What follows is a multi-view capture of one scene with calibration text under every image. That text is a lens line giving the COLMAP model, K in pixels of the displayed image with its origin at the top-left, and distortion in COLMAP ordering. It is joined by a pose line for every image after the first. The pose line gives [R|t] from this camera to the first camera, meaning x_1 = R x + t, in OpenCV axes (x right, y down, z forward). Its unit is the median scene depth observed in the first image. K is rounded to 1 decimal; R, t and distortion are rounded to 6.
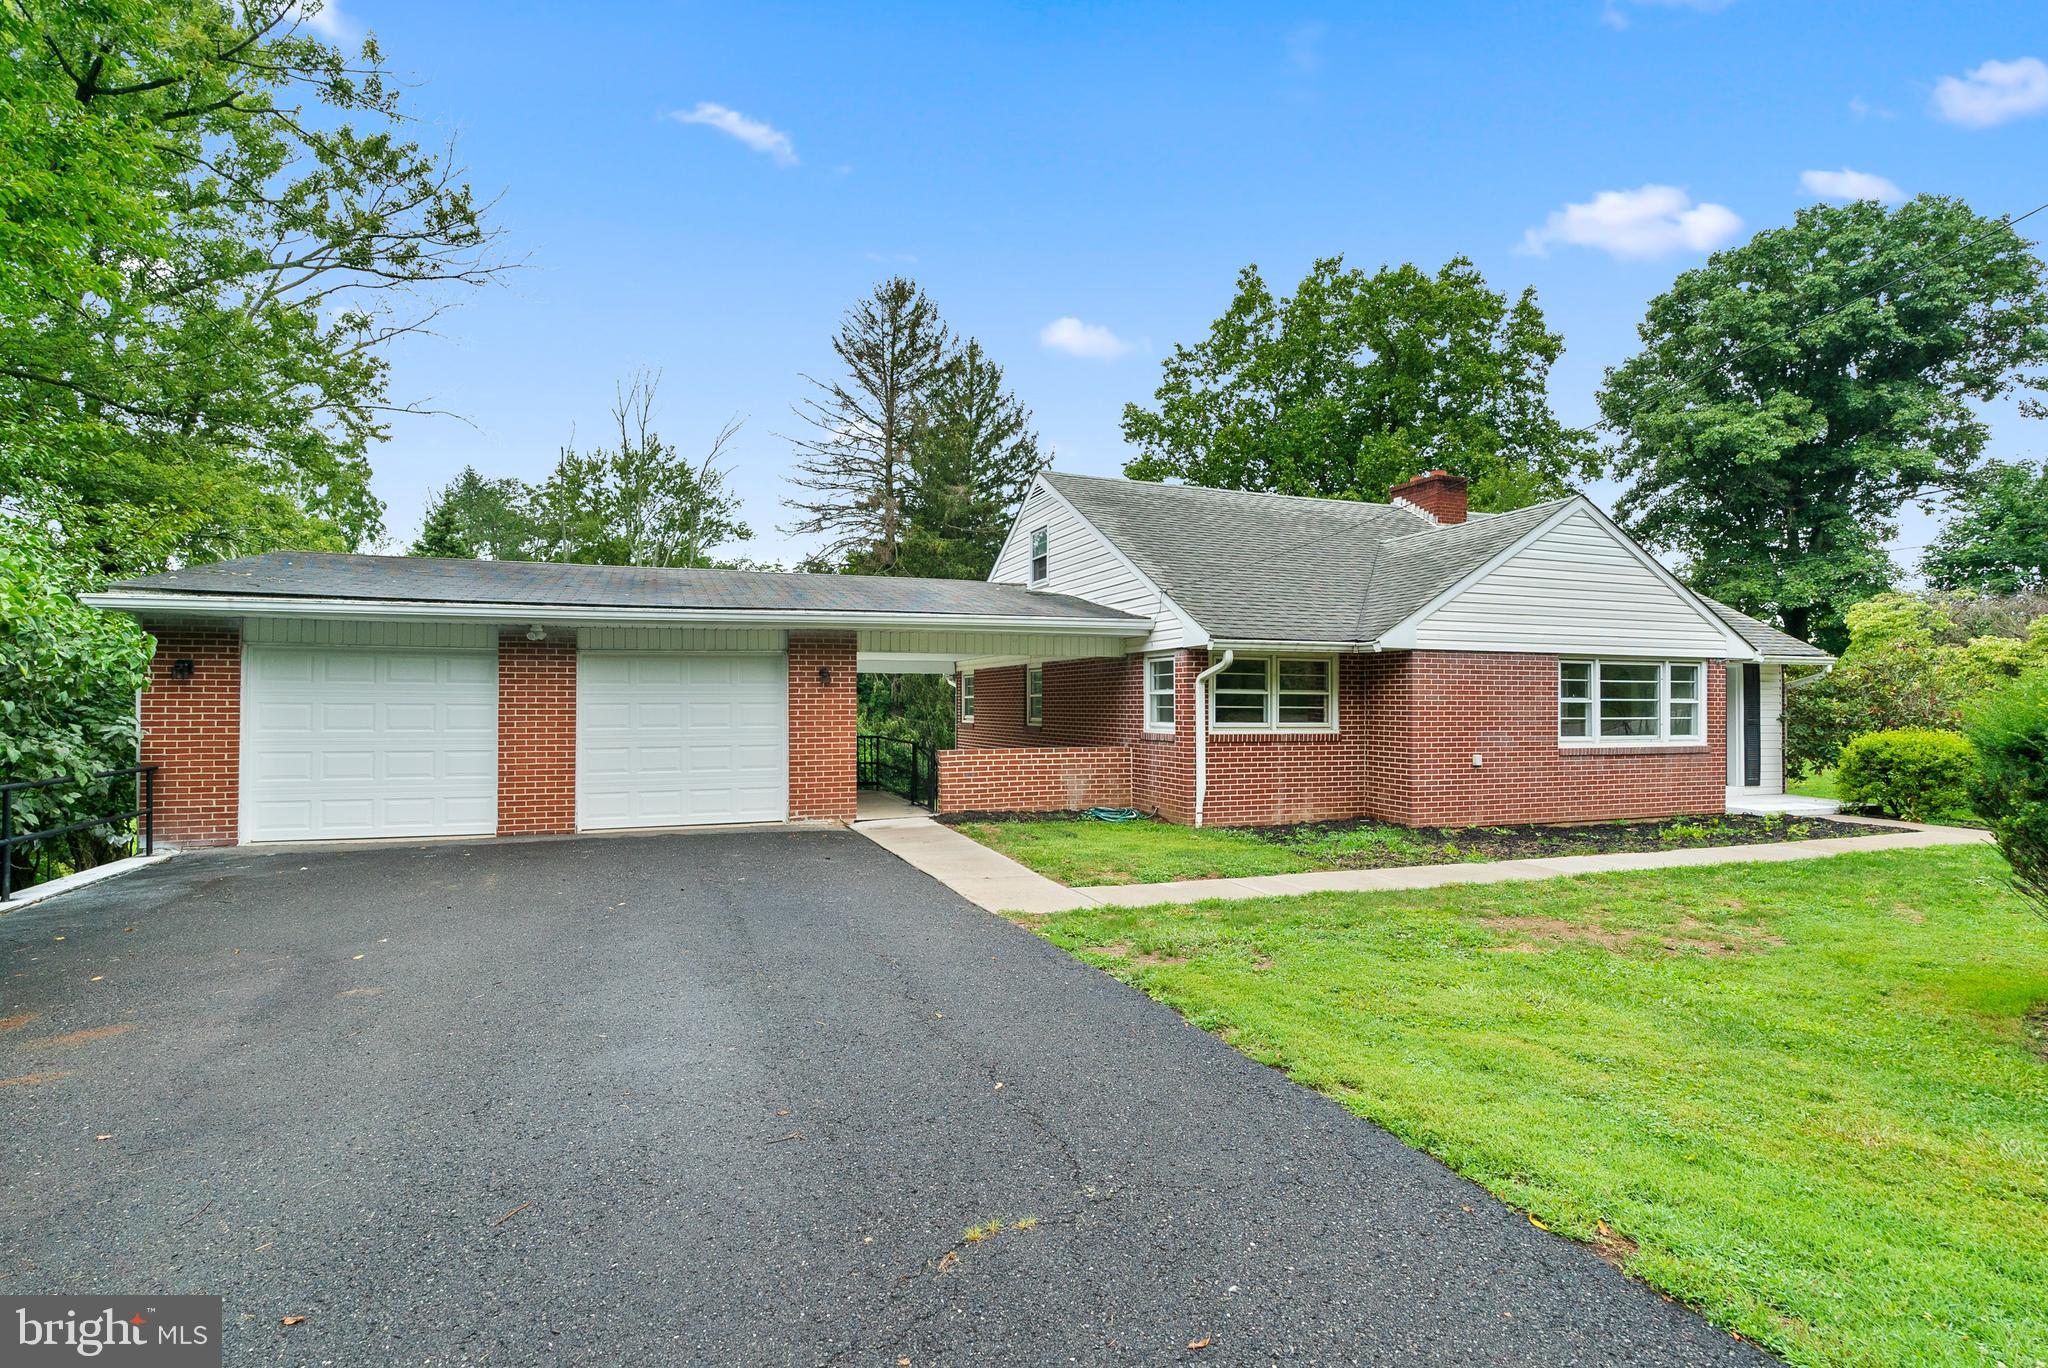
lens RADIAL K [[998.1, 0, 1026.9], [0, 998.1, 683.2], [0, 0, 1]] dist [0.005577, -0.003676]
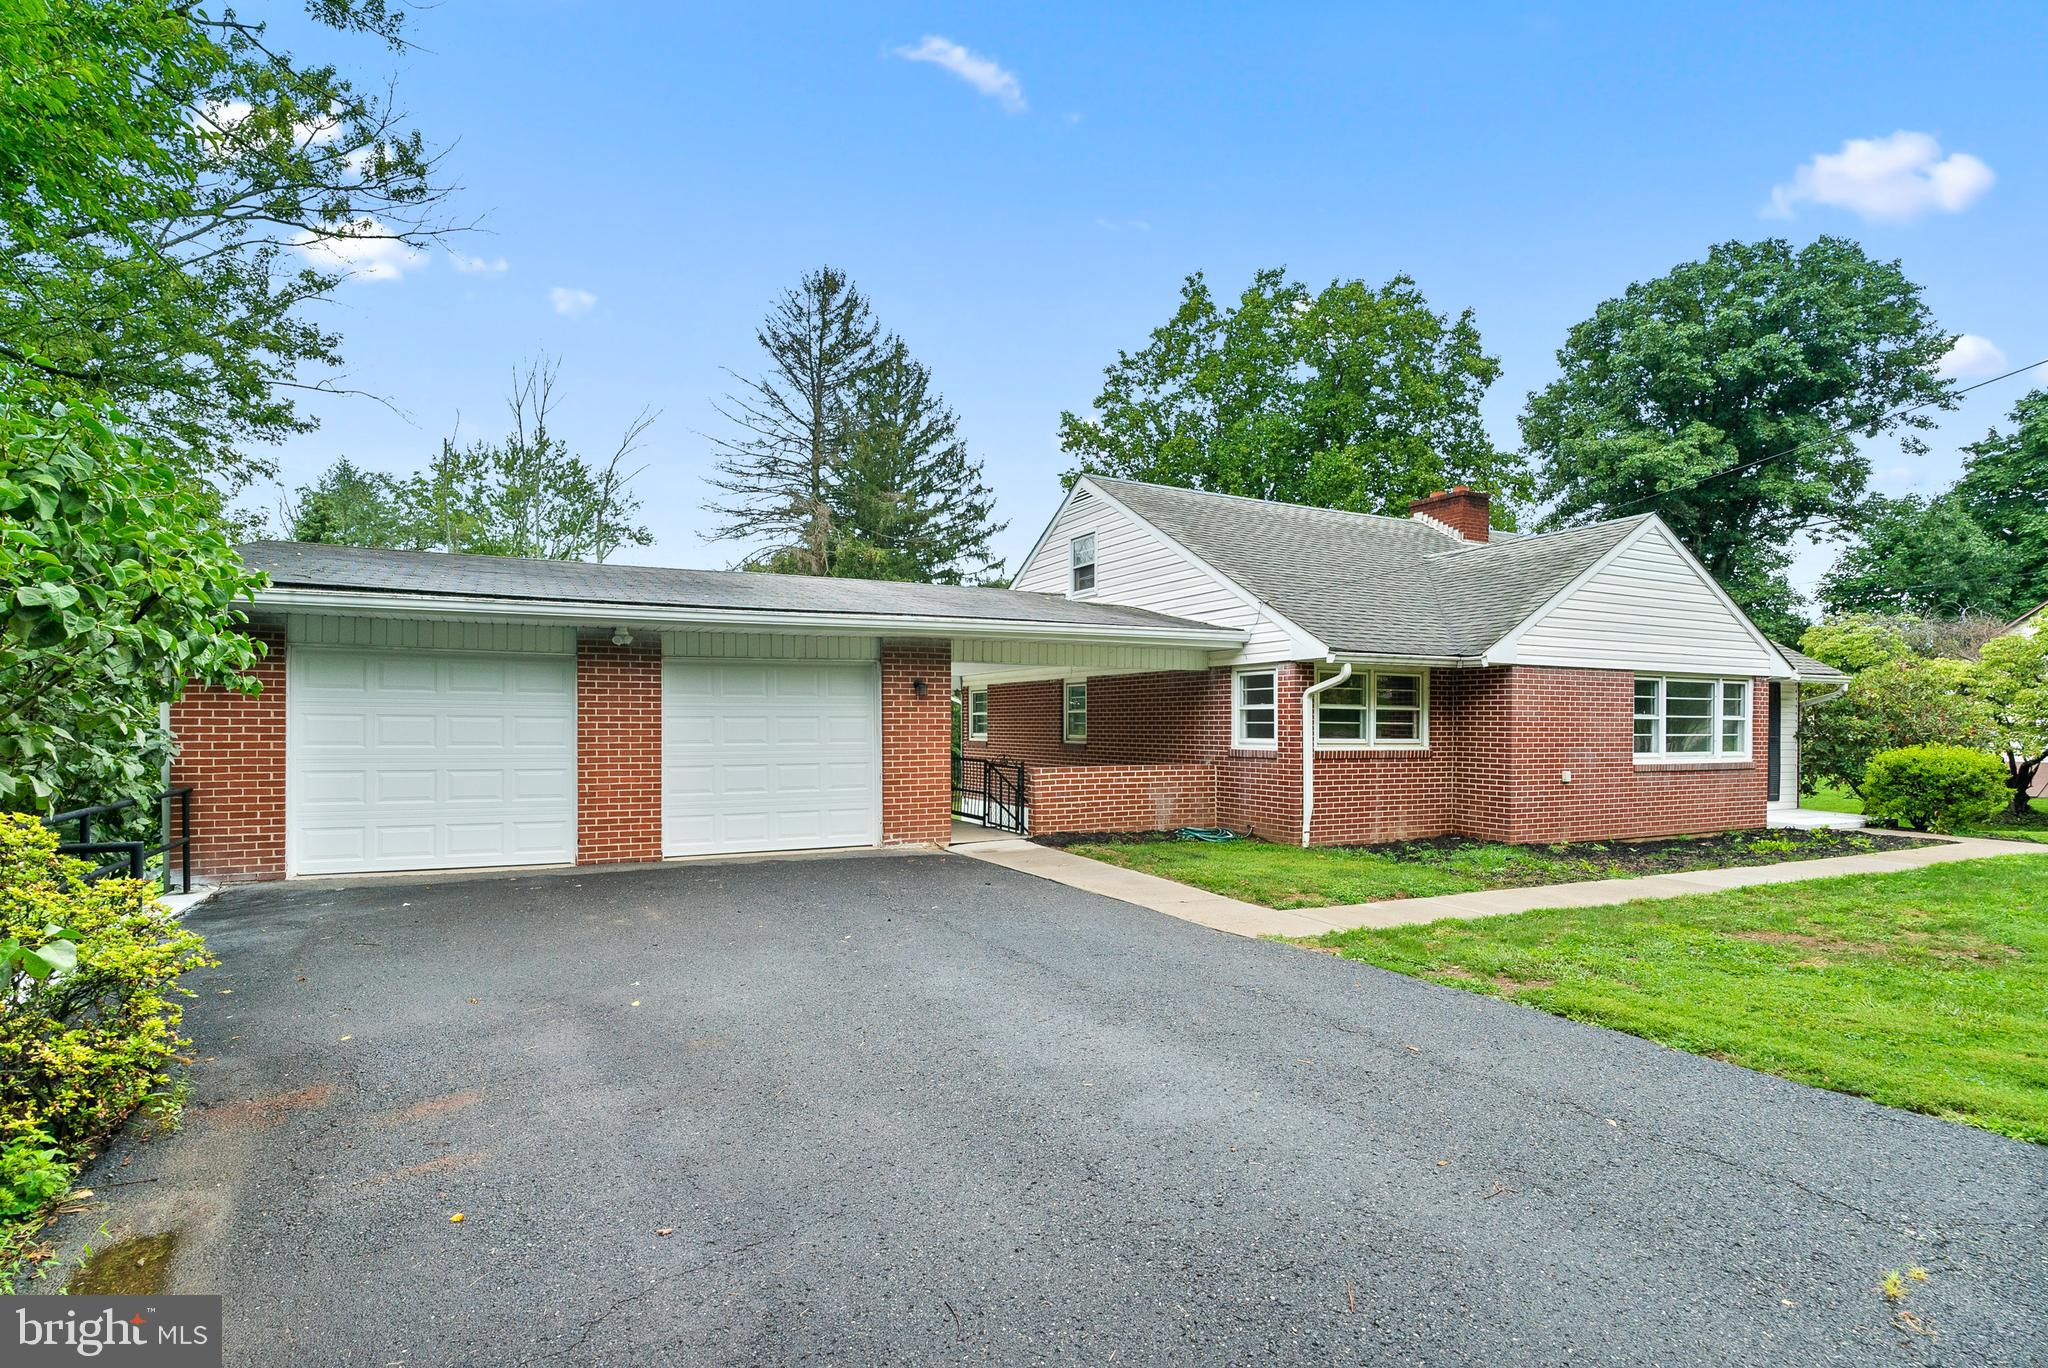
lens RADIAL K [[1032.0, 0, 1013.1], [0, 1032.0, 726.0], [0, 0, 1]] dist [0.000463, -0.000053]
pose [[0.994133, 0.001237, 0.108160, -0.184221], [-0.003573, 0.999765, 0.021402, 0.006186], [-0.108108, -0.021663, 0.993903, 0.035886]]
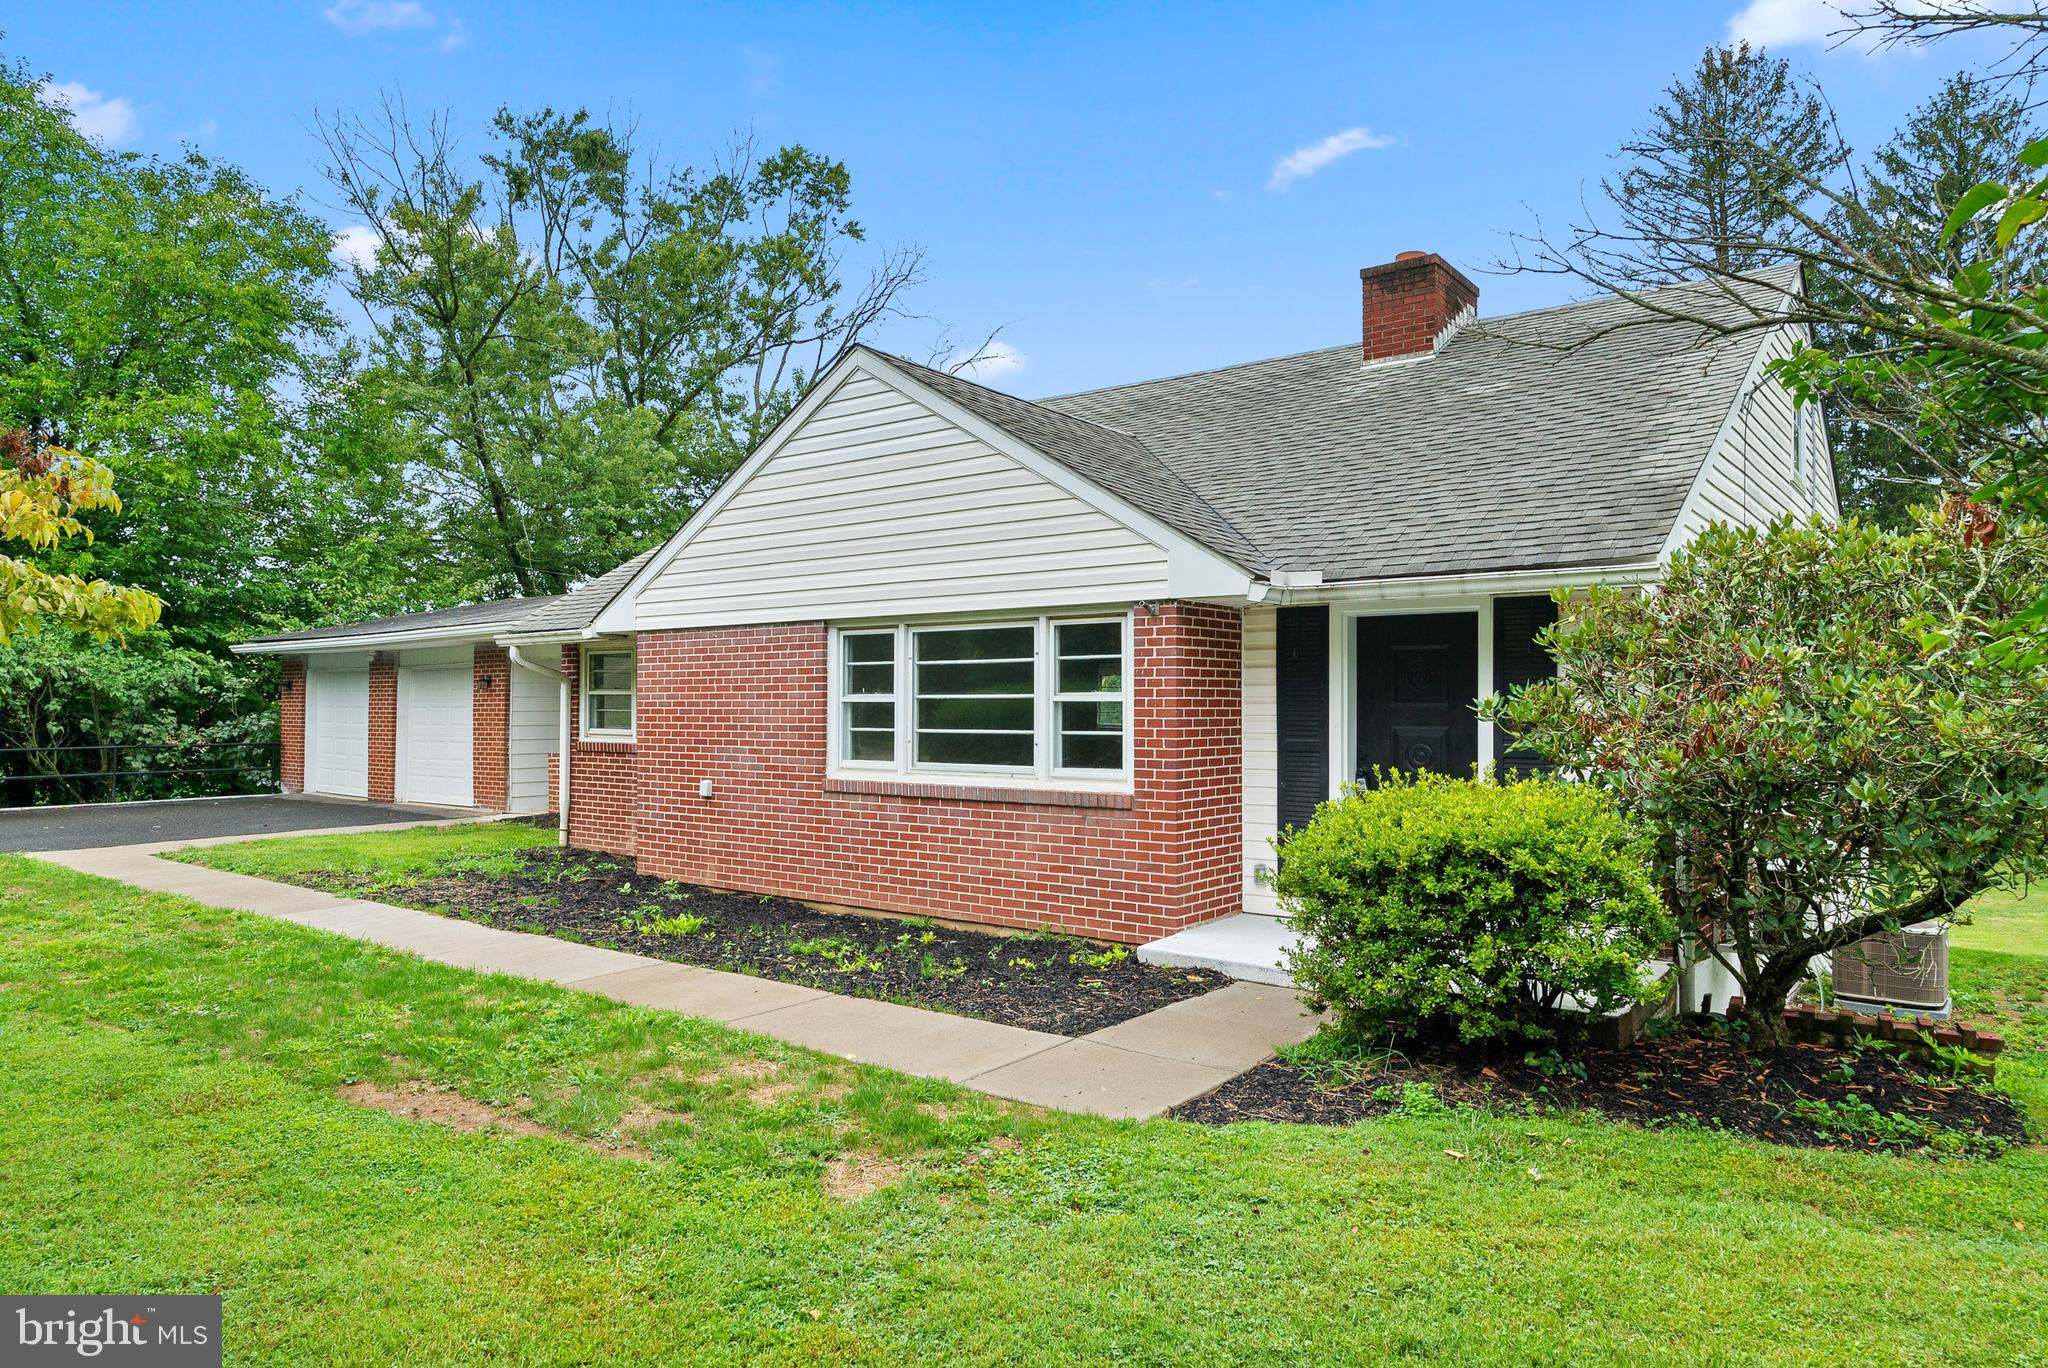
lens RADIAL K [[1271.1, 0, 1022.7], [0, 1271.1, 690.6], [0, 0, 1]] dist [-0.002038, -0.000078]
pose [[0.512676, -0.014939, -0.858452, 1.156939], [0.016807, 0.999832, -0.007362, 0.018665], [0.858417, -0.010654, 0.512841, 0.662619]]
